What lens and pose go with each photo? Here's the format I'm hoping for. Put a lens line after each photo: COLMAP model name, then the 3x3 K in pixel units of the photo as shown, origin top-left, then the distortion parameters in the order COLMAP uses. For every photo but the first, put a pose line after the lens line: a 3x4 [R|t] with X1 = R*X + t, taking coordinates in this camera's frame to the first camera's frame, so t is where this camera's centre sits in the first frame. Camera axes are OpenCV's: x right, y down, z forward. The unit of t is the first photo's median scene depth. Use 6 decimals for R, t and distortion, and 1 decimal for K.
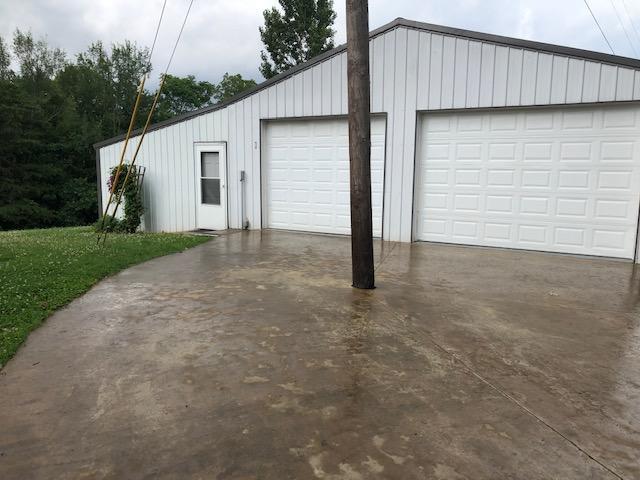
lens RADIAL K [[512.1, 0, 320.0], [0, 512.1, 240.0], [0, 0, 1]] dist [0.064938, -0.068464]
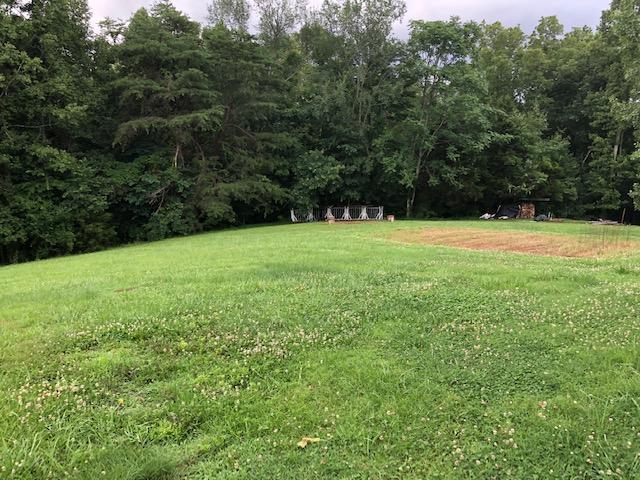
lens RADIAL K [[512.1, 0, 320.0], [0, 512.1, 240.0], [0, 0, 1]] dist [0.064938, -0.068464]
pose [[0.926176, 0.083254, -0.367786, -0.147303], [-0.063324, 0.995812, 0.065951, -0.031989], [0.371736, -0.037793, 0.927569, 0.242316]]
